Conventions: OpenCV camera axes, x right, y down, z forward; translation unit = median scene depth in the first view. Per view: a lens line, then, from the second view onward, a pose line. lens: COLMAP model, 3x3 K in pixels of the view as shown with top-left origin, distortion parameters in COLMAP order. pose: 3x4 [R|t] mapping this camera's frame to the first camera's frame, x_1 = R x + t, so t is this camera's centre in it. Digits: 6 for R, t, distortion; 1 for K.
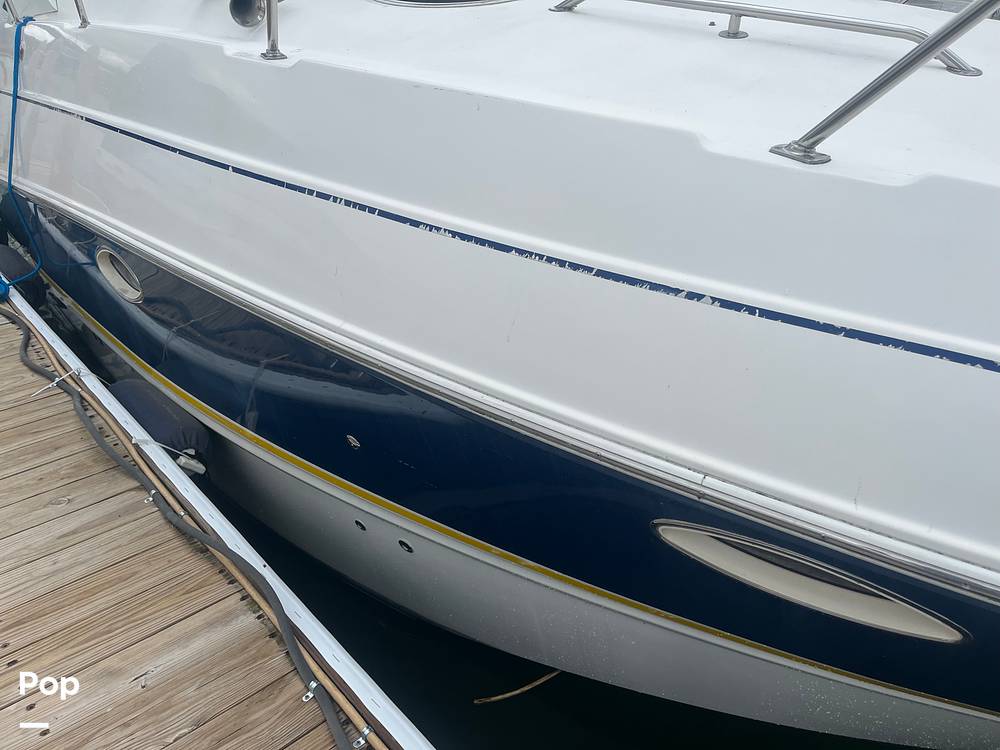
lens RADIAL K [[766.3, 0, 502.3], [0, 766.3, 381.0], [0, 0, 1]] dist [0.056623, -0.084247]
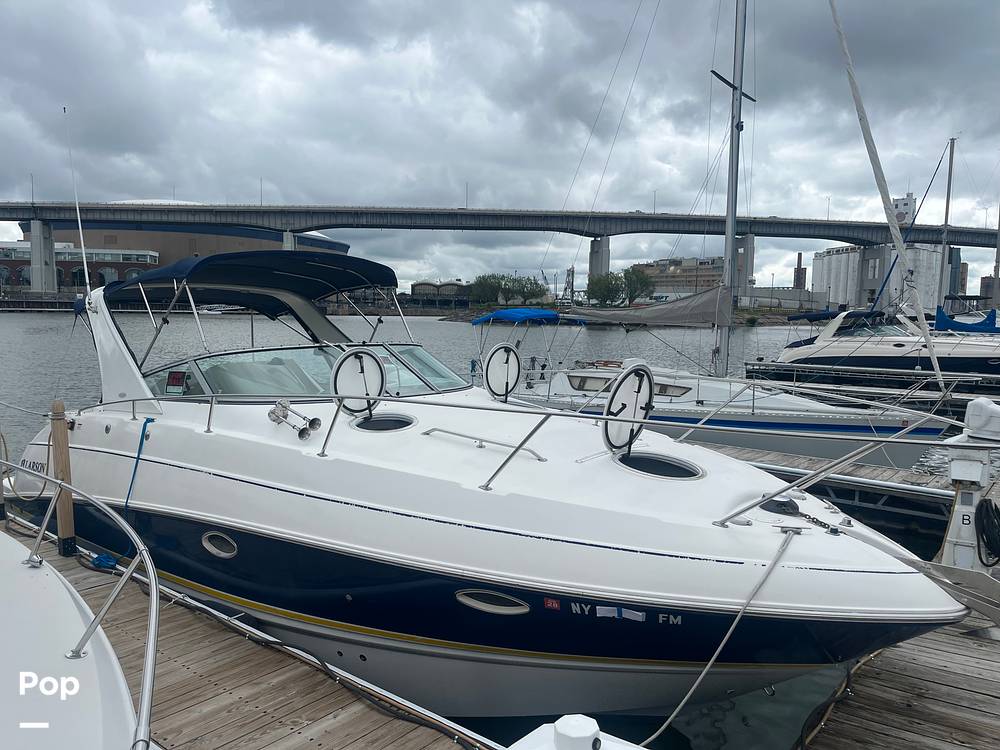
lens RADIAL K [[766.3, 0, 496.6], [0, 766.3, 375.7], [0, 0, 1]] dist [0.056623, -0.084247]
pose [[0.988415, -0.013017, 0.151214, -0.099150], [0.069597, 0.924263, -0.375358, 0.446956], [-0.134875, 0.381534, 0.914462, -1.929015]]
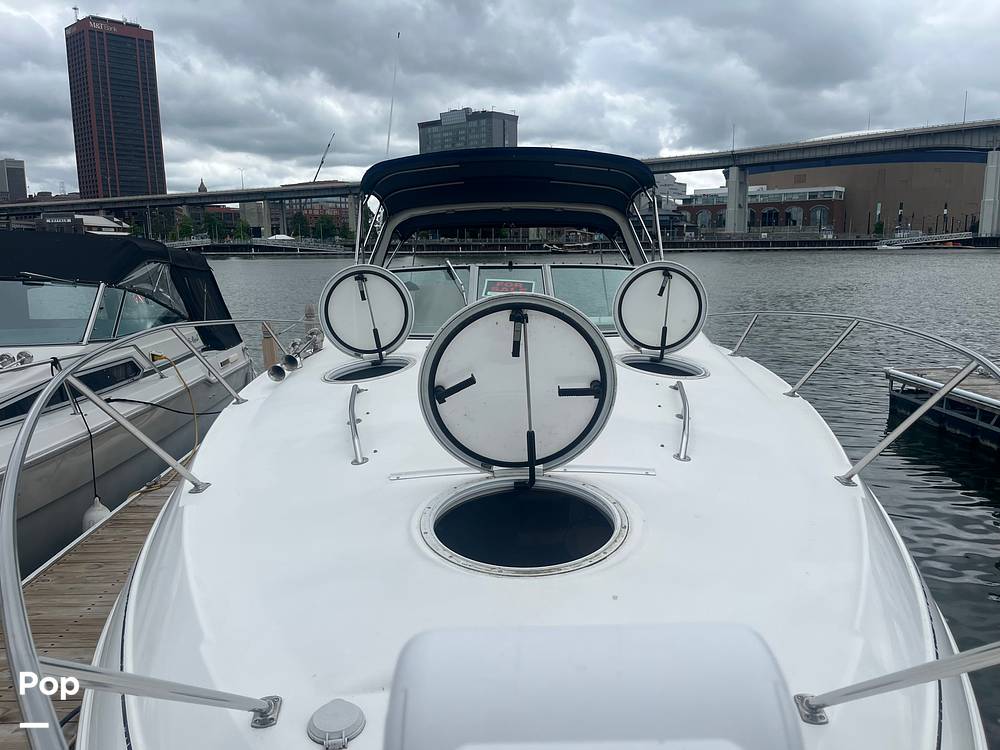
lens RADIAL K [[766.3, 0, 504.3], [0, 766.3, 382.2], [0, 0, 1]] dist [0.056623, -0.084247]
pose [[0.782231, 0.084482, -0.617234, 1.764329], [-0.265639, 0.941412, -0.207797, -0.251014], [0.563516, 0.326507, 0.758843, -0.252889]]
